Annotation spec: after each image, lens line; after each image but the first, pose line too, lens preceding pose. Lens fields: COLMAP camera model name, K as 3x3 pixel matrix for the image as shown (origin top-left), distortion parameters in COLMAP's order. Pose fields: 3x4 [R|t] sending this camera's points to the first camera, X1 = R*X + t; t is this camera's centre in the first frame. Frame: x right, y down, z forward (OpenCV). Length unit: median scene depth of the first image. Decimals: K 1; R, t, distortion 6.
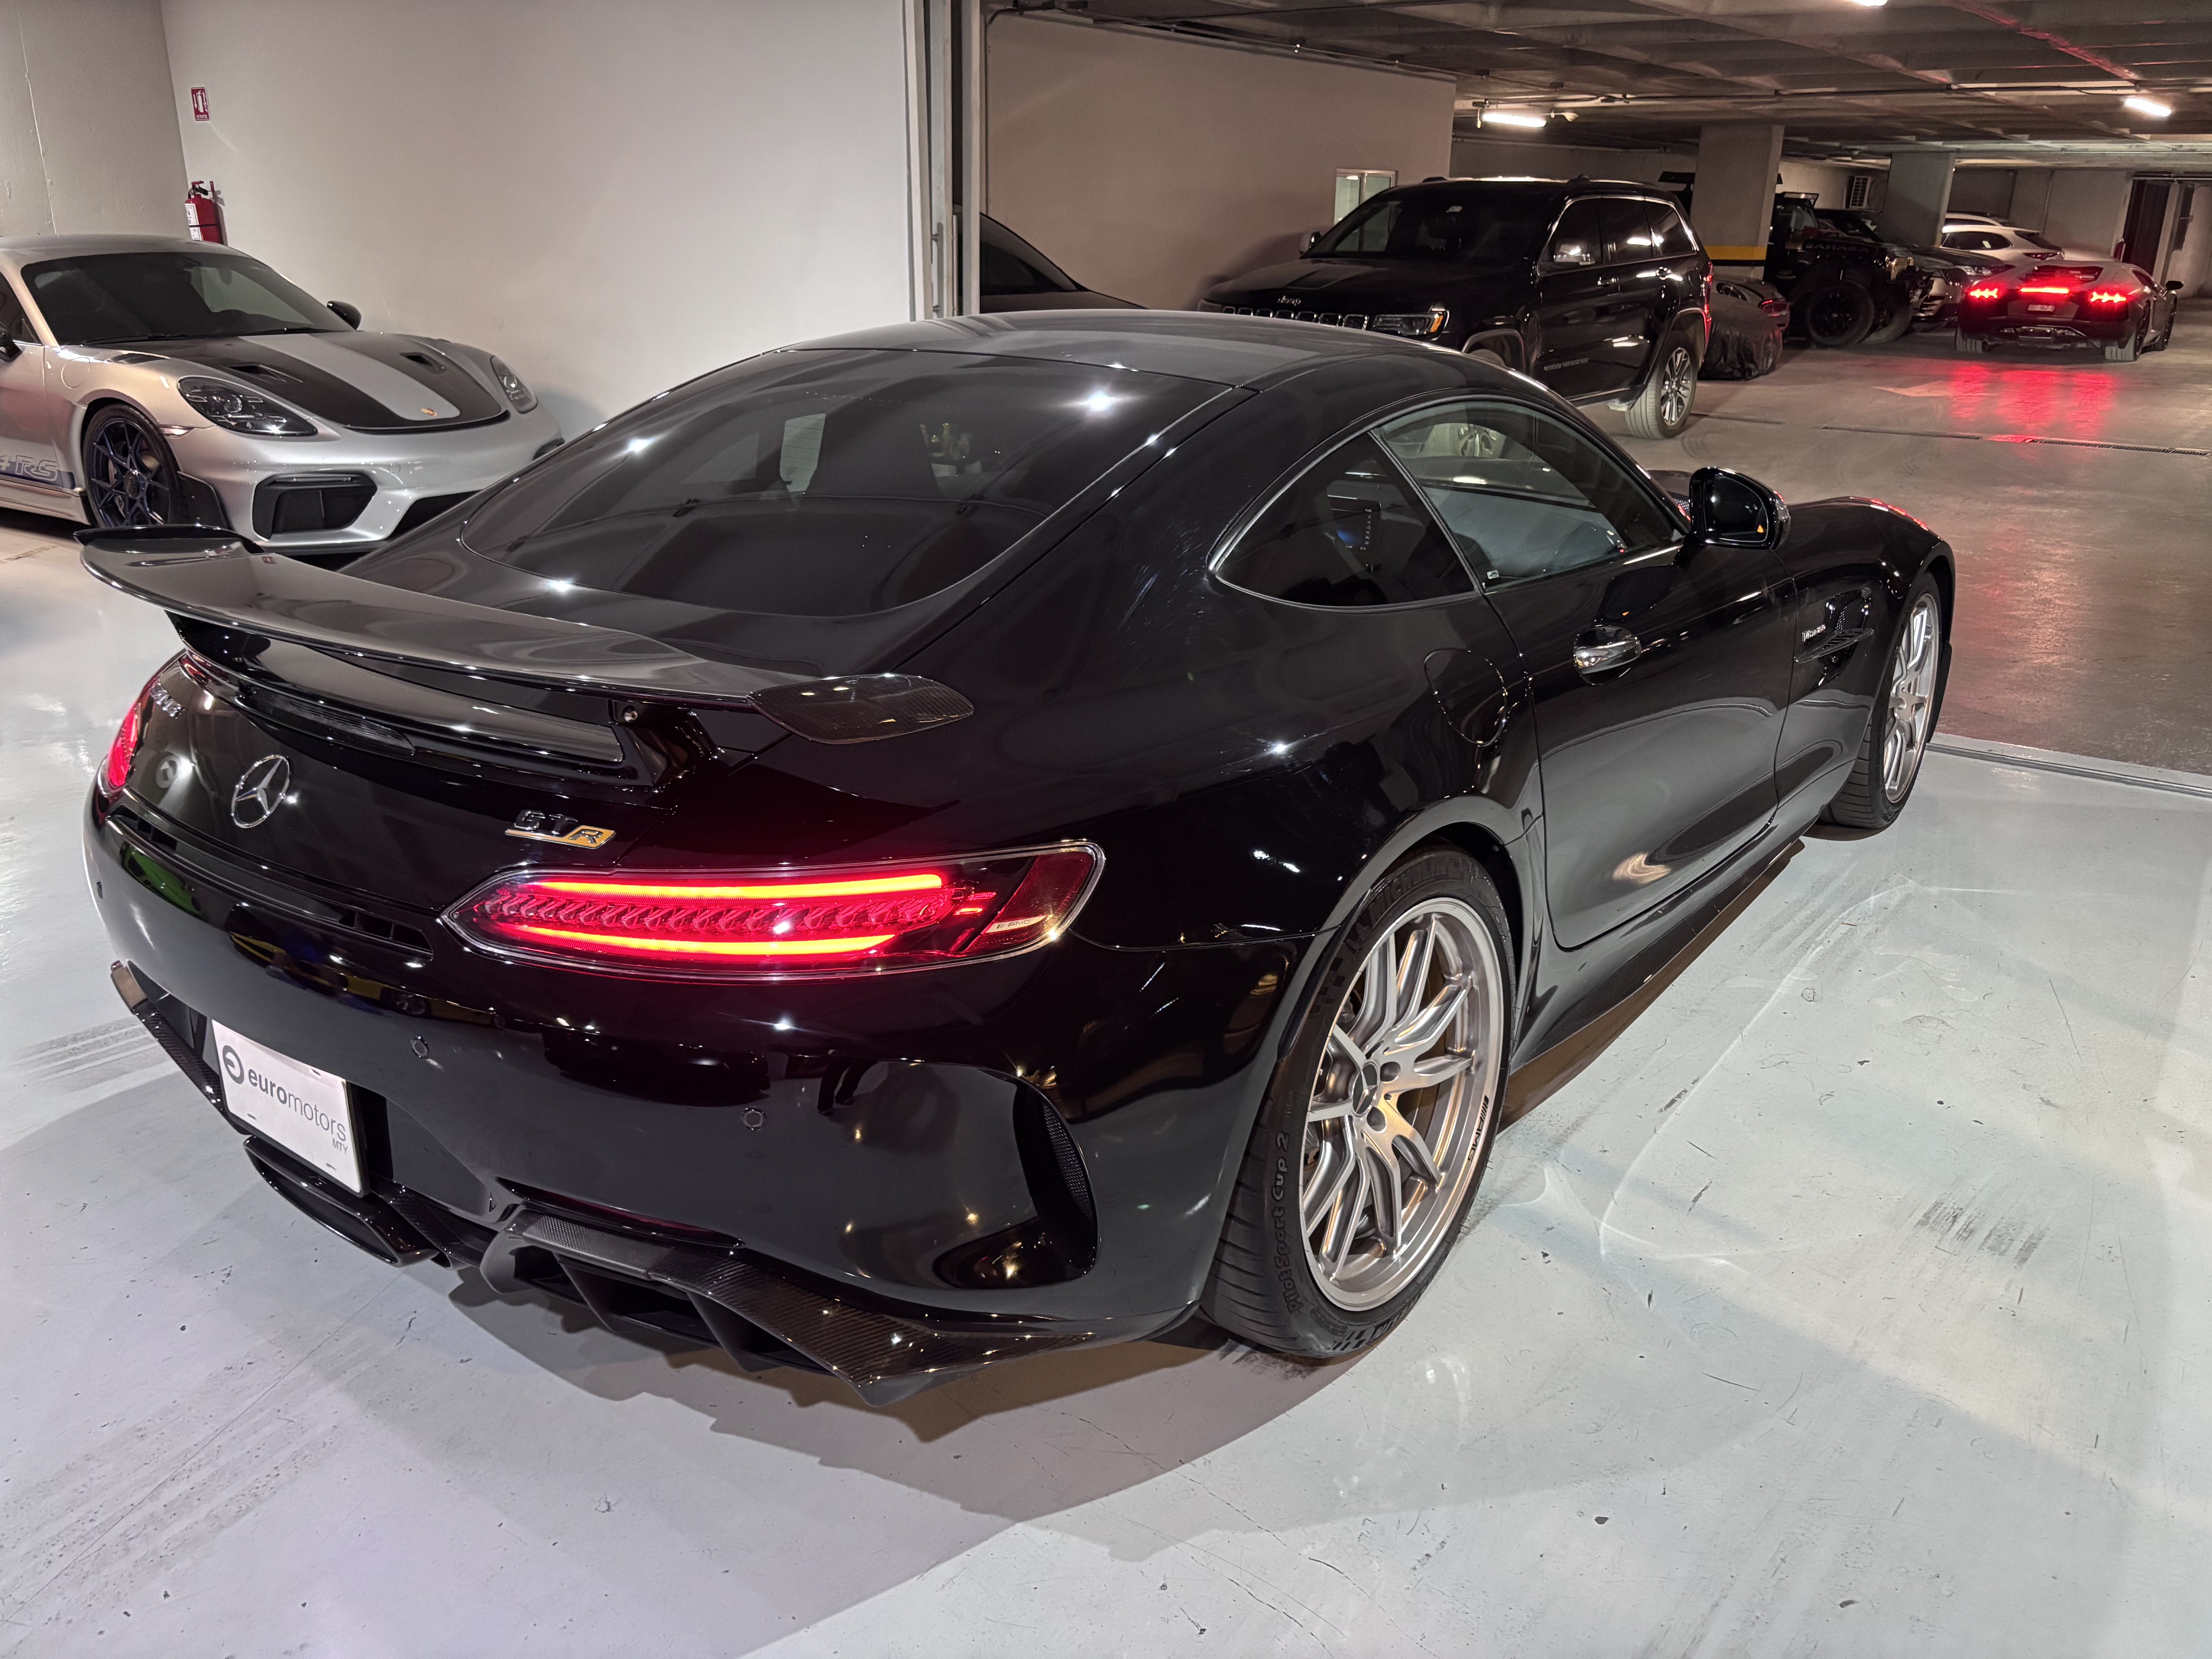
lens RADIAL K [[1672.0, 0, 1106.5], [0, 1672.0, 818.3], [0, 0, 1]] dist [0.043328, -0.079866]
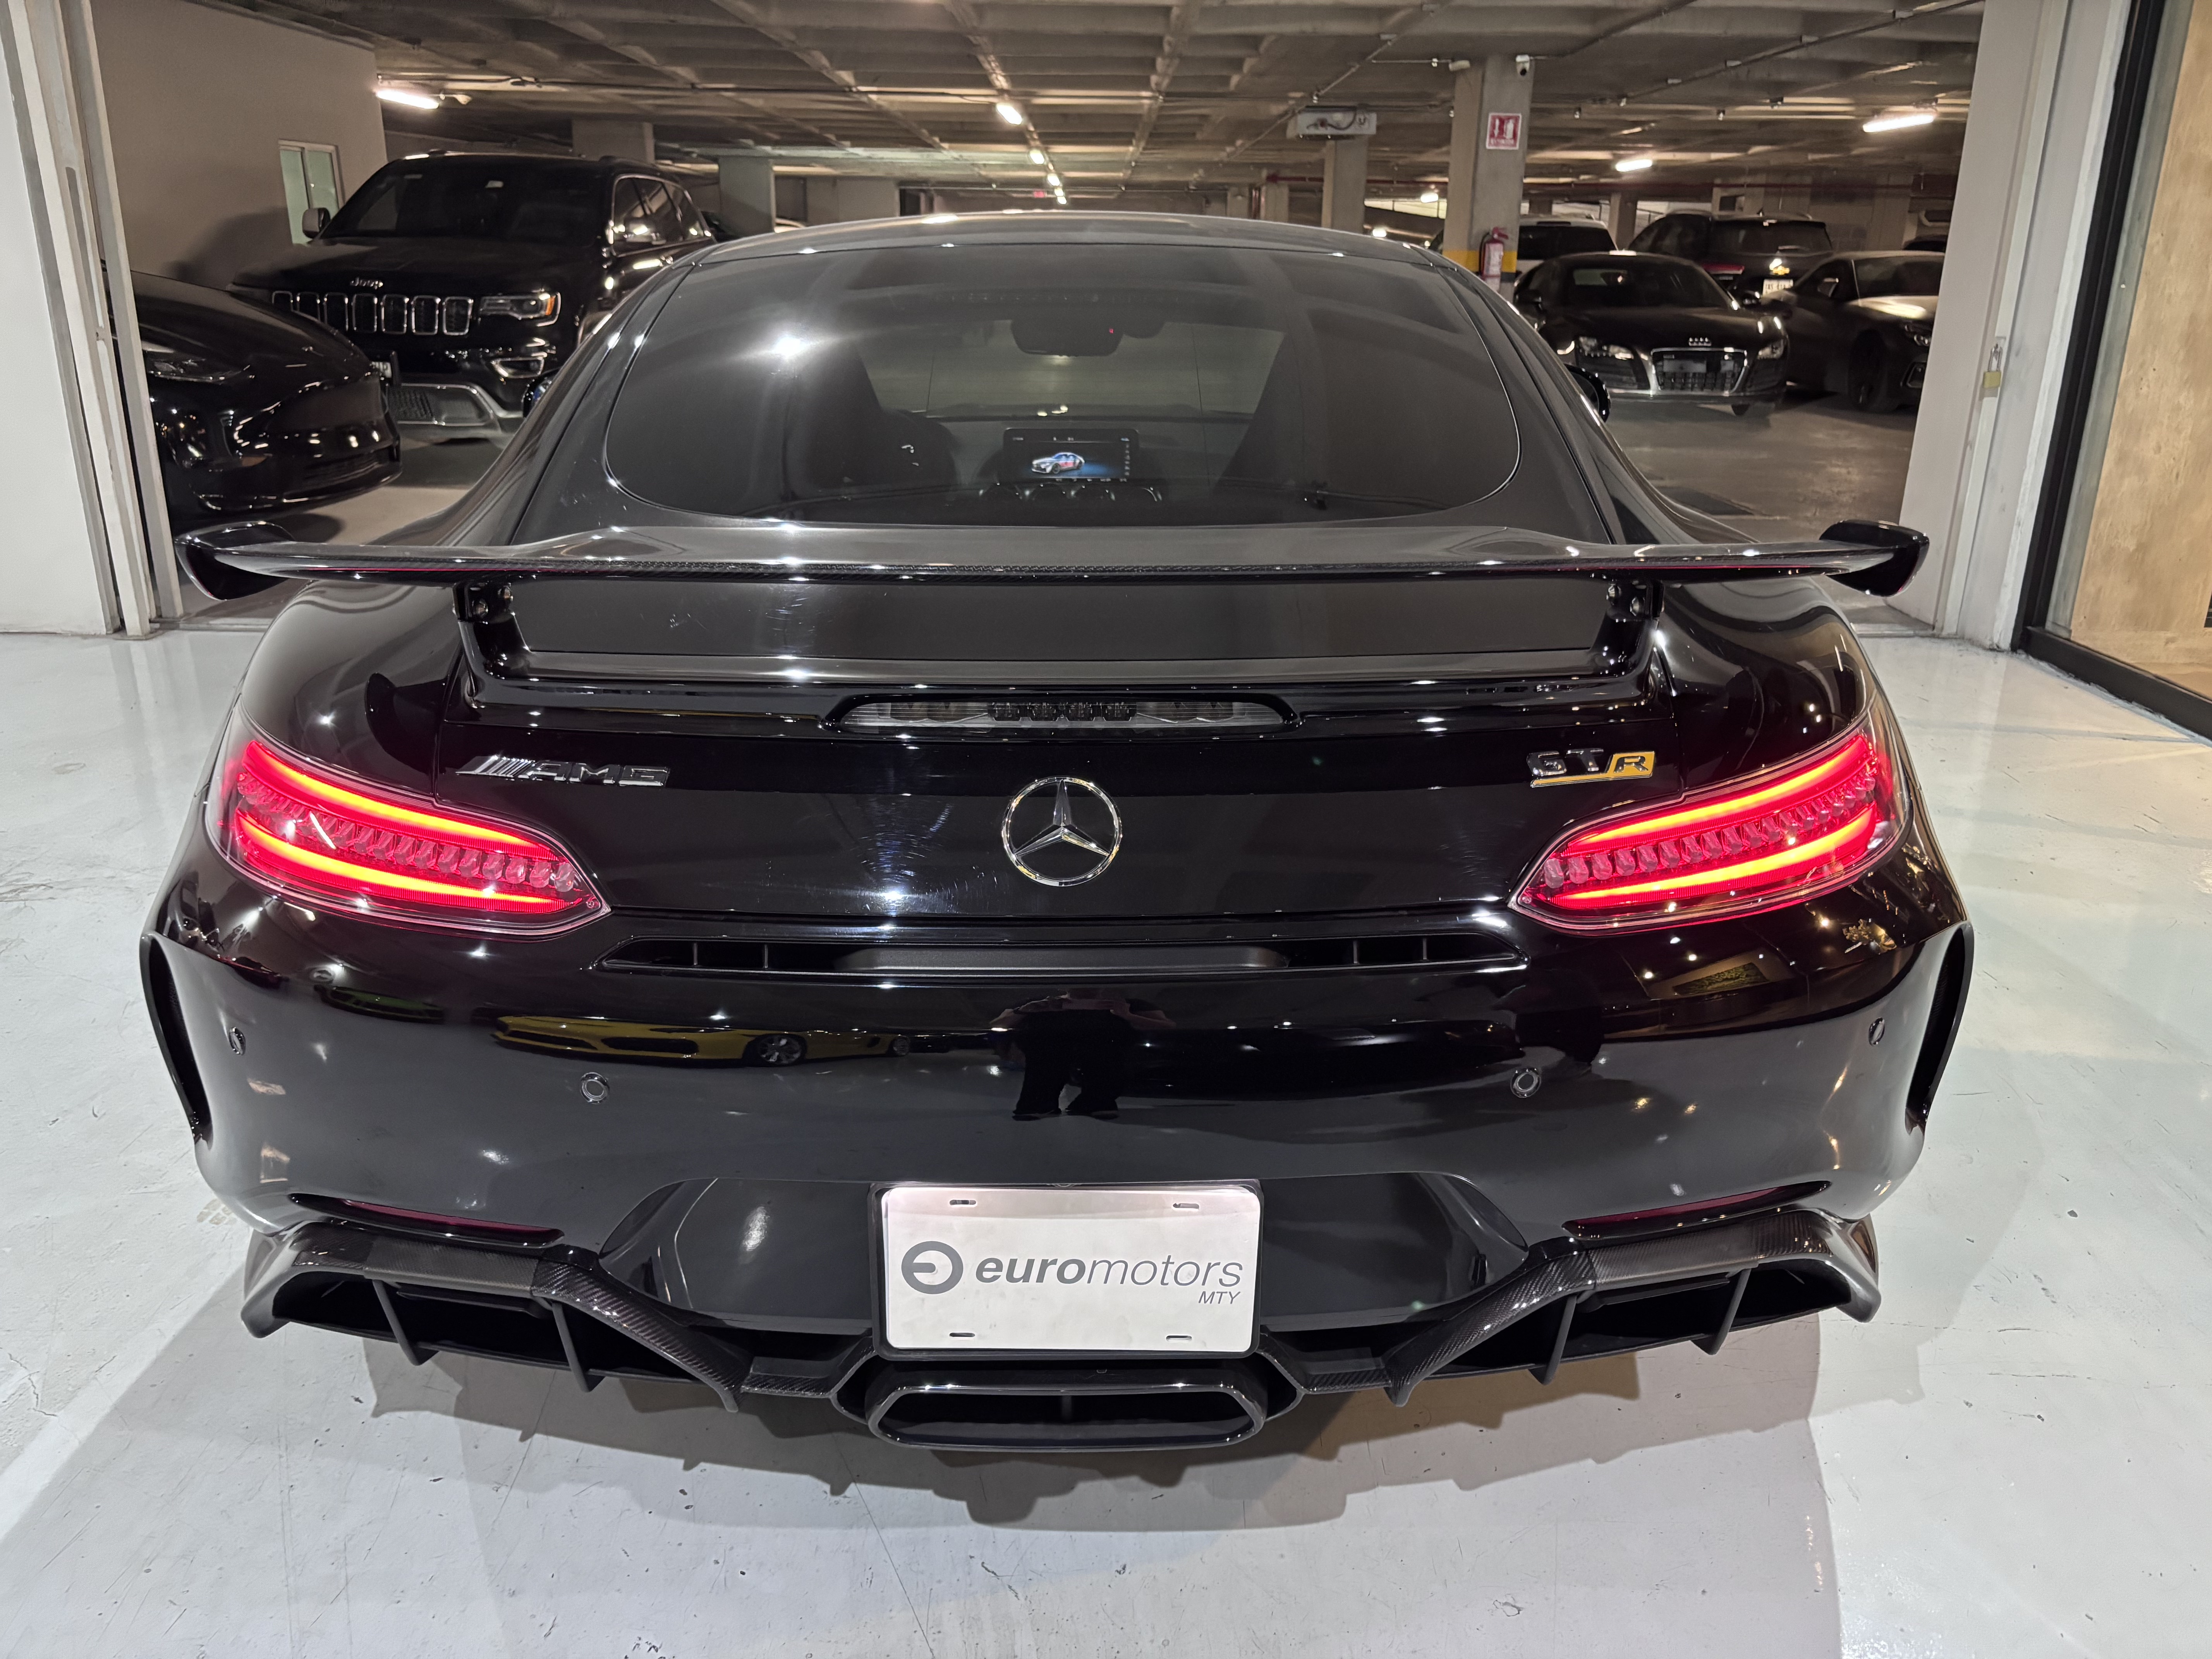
lens RADIAL K [[1693.7, 0, 1106.0], [0, 1693.7, 829.5], [0, 0, 1]] dist [0.053249, -0.069722]
pose [[0.778105, -0.198425, 0.595969, -0.115284], [0.200677, 0.977599, 0.063480, -0.007117], [-0.595215, 0.070203, 0.800494, 0.056256]]
